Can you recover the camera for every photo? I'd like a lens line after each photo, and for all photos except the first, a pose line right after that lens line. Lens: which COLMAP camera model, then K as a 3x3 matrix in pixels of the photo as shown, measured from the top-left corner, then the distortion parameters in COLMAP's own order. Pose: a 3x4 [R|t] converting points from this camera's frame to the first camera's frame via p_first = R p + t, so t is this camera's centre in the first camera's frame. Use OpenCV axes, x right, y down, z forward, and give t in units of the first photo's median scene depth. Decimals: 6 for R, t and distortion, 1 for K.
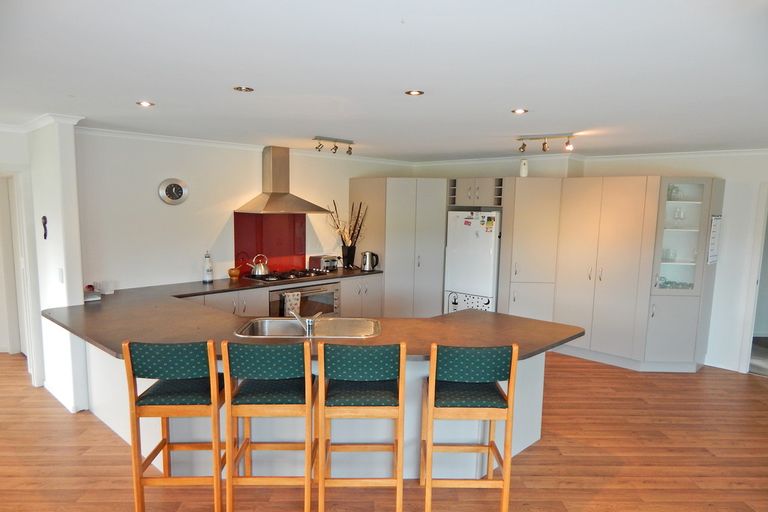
lens RADIAL K [[507.6, 0, 384.0], [0, 507.6, 256.0], [0, 0, 1]] dist [-0.022831, -0.000541]
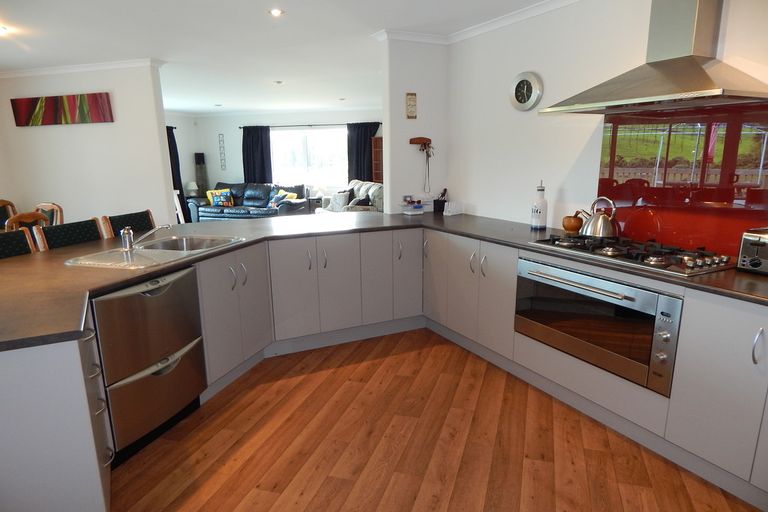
lens RADIAL K [[507.3, 0, 386.1], [0, 507.3, 269.4], [0, 0, 1]] dist [-0.020587, -0.000073]
pose [[-0.303816, 0.203470, -0.930750, 0.354519], [-0.092659, 0.965987, 0.241419, -0.039617], [0.948214, 0.159590, -0.274629, 1.060853]]
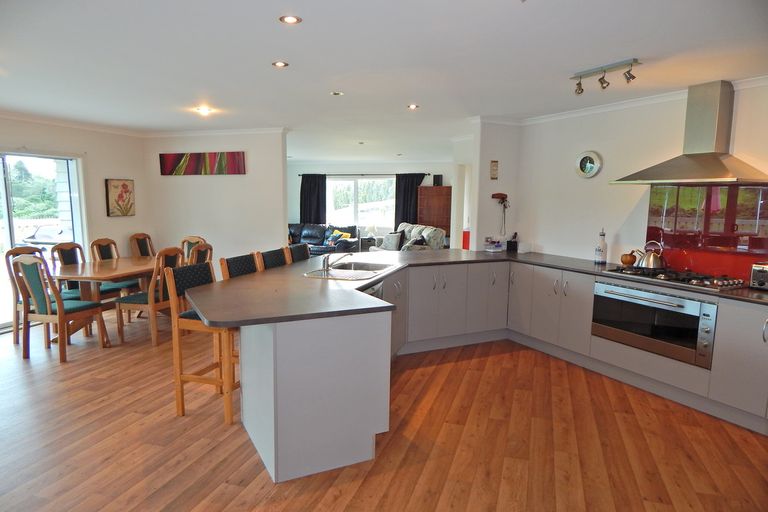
lens RADIAL K [[507.6, 0, 384.0], [0, 507.6, 256.0], [0, 0, 1]] dist [-0.022831, -0.000541]
pose [[-0.311649, 0.095864, -0.945349, 0.652339], [-0.113037, 0.984093, 0.137057, -0.042404], [0.943450, 0.149573, -0.295856, 0.955606]]
